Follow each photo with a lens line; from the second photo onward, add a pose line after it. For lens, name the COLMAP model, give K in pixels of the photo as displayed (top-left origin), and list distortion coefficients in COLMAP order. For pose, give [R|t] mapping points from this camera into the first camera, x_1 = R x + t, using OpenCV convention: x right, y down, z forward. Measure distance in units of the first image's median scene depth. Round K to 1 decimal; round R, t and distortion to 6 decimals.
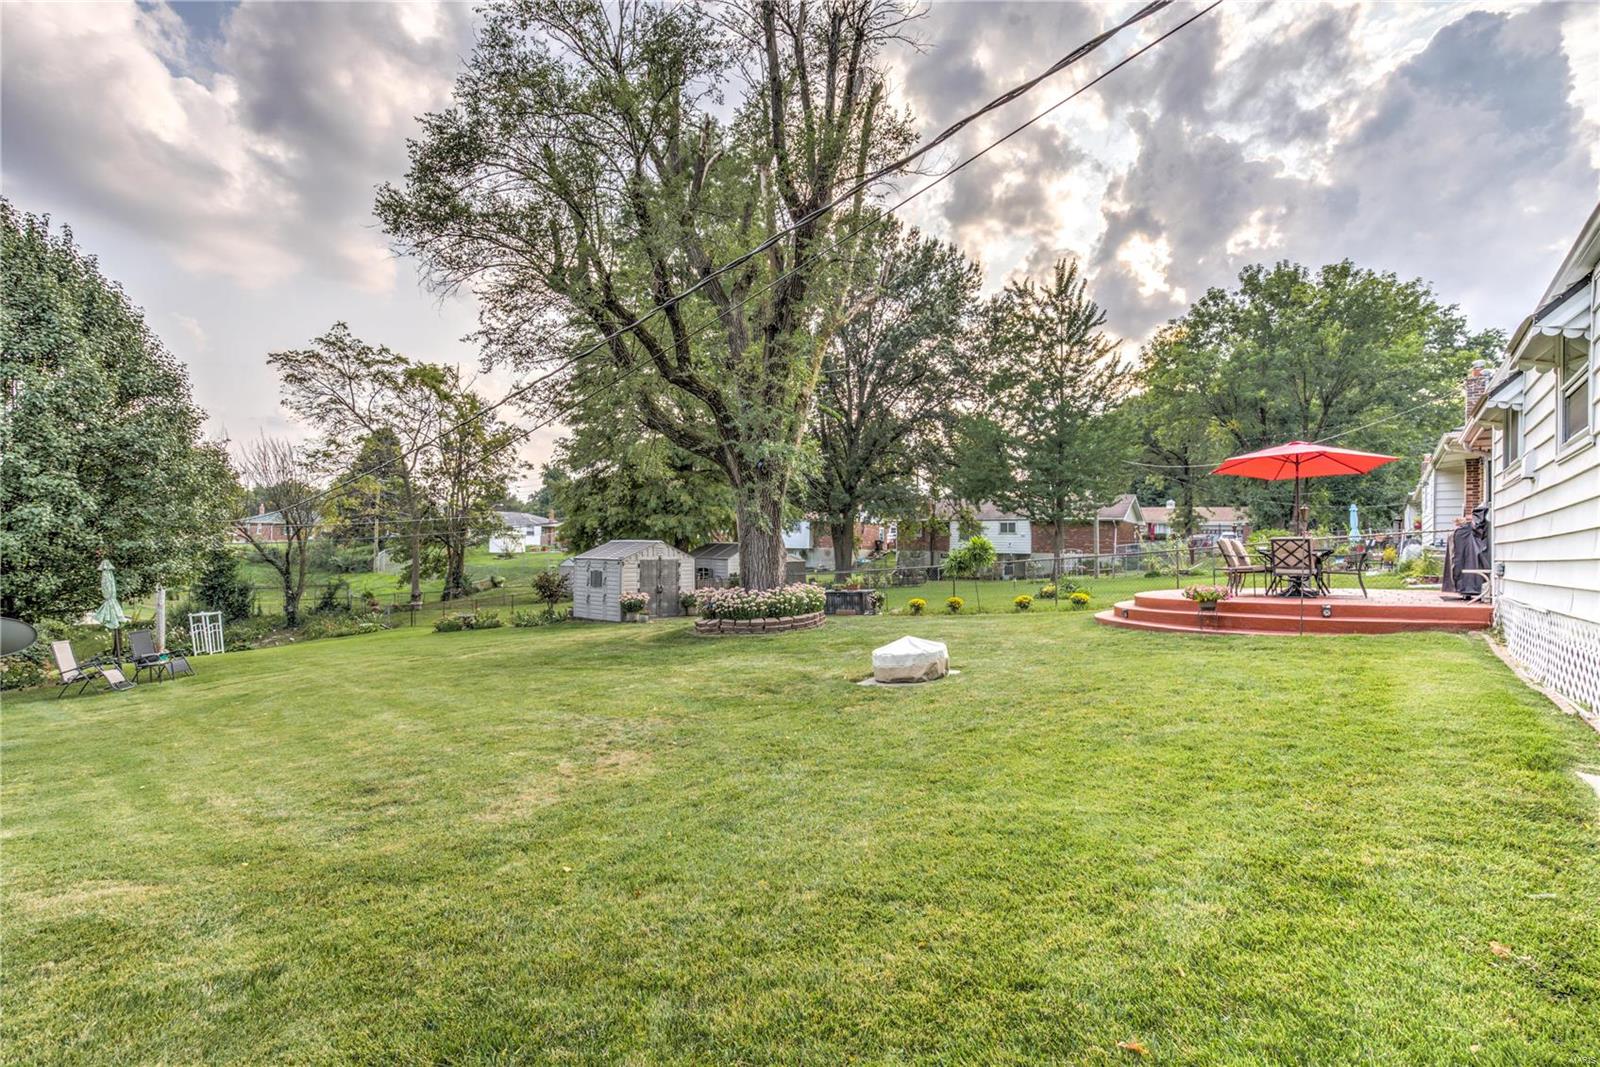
lens RADIAL K [[742.8, 0, 799.5], [0, 742.8, 542.3], [0, 0, 1]] dist [0.001158, 0.000403]
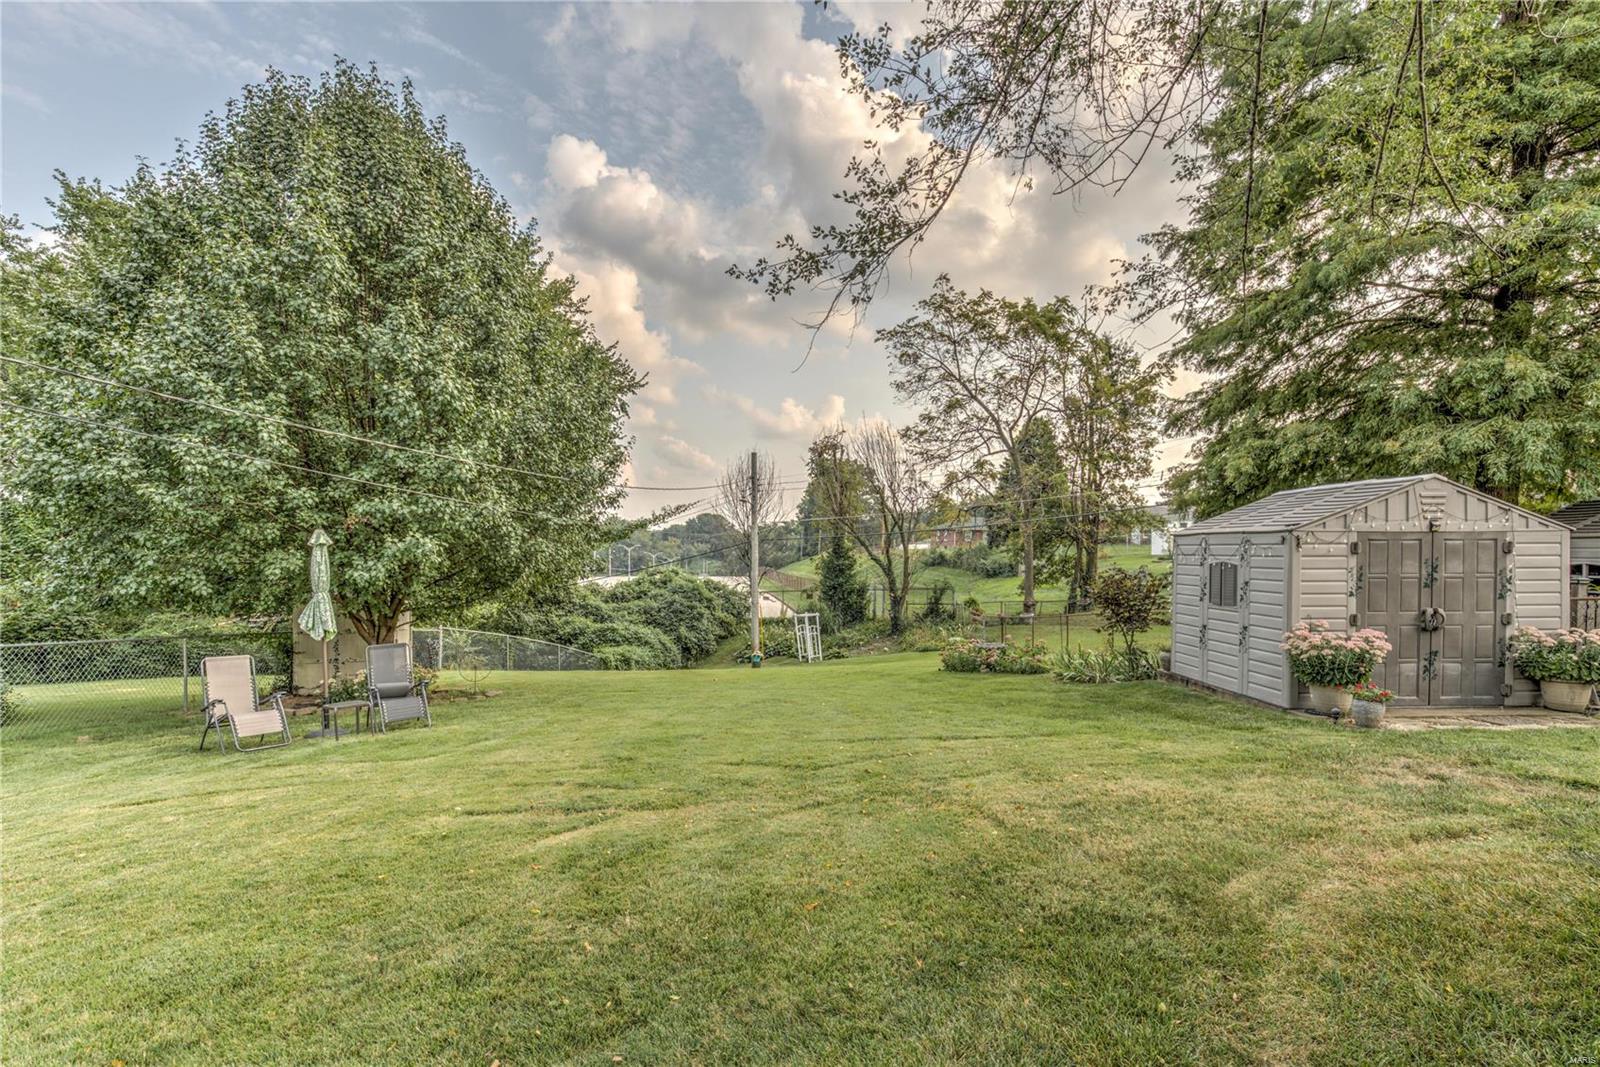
lens RADIAL K [[761.3, 0, 806.5], [0, 761.3, 572.0], [0, 0, 1]] dist [-0.000136, 0.000077]
pose [[0.651198, 0.010859, -0.758830, -0.103645], [0.009622, 0.999699, 0.022563, 0.028730], [0.758847, -0.021994, 0.650898, 0.525475]]
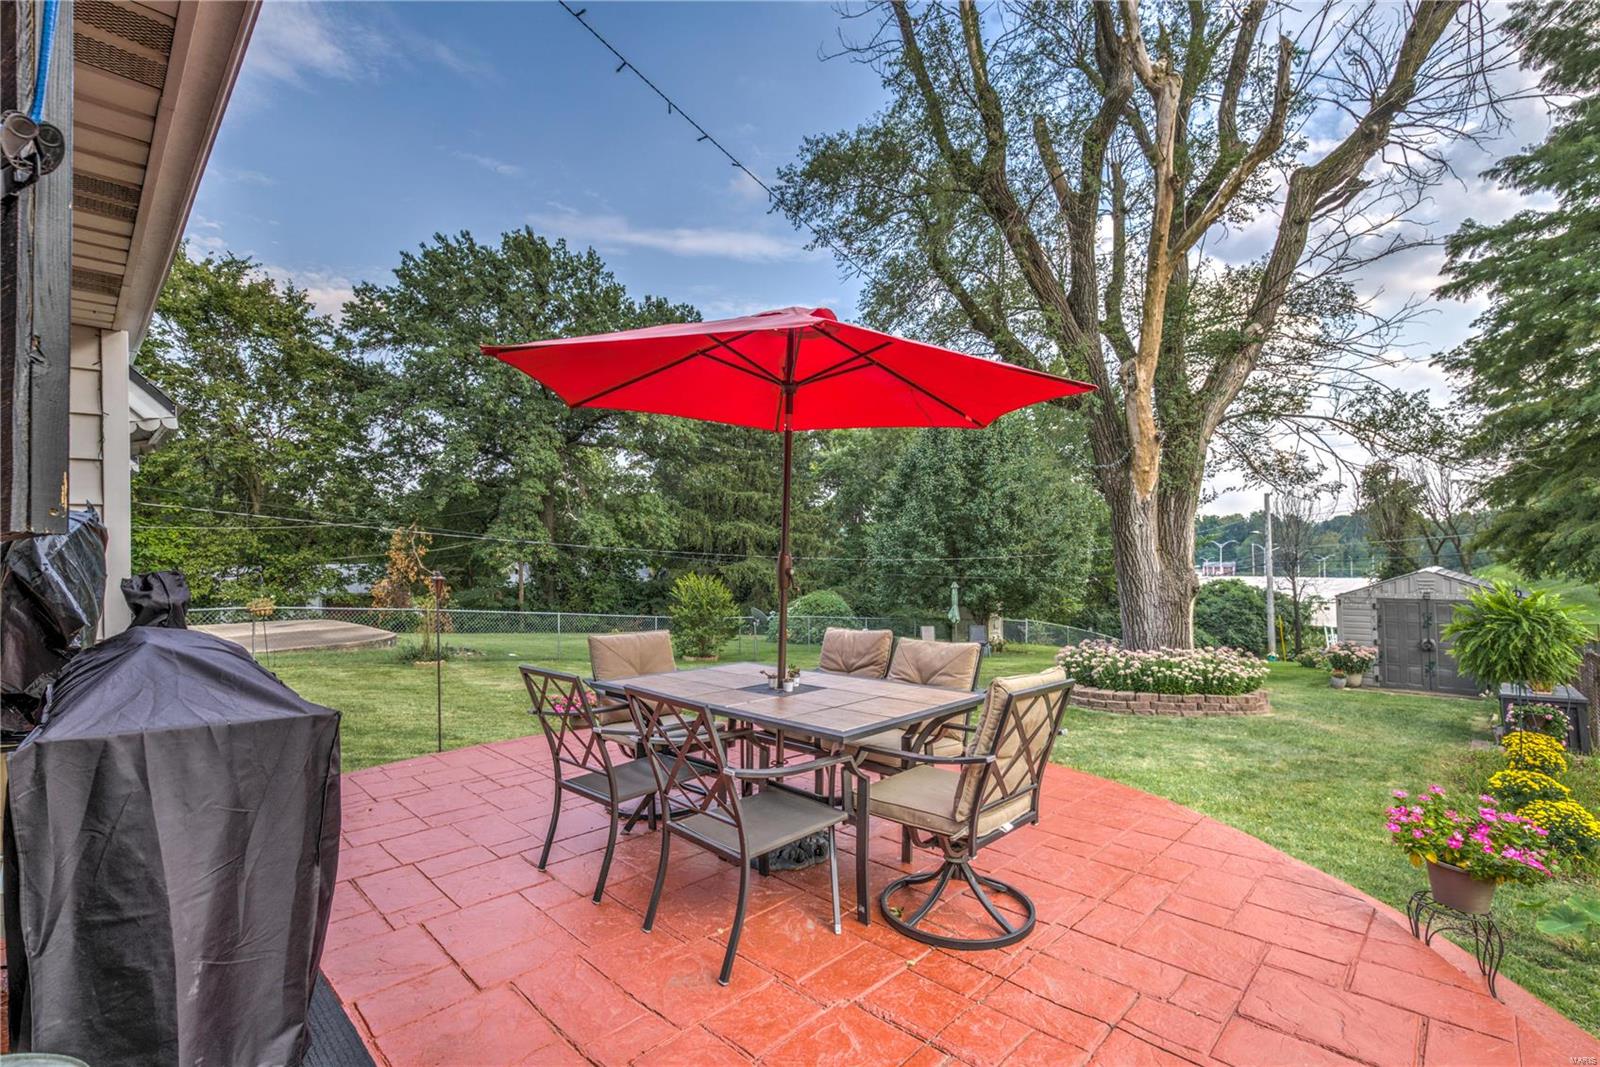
lens RADIAL K [[742.8, 0, 799.5], [0, 742.8, 542.3], [0, 0, 1]] dist [0.001158, 0.000403]
pose [[-0.119998, -0.019698, -0.992579, 0.475393], [0.022217, 0.999499, -0.022522, -0.021463], [0.992526, -0.024755, -0.119500, 0.501854]]
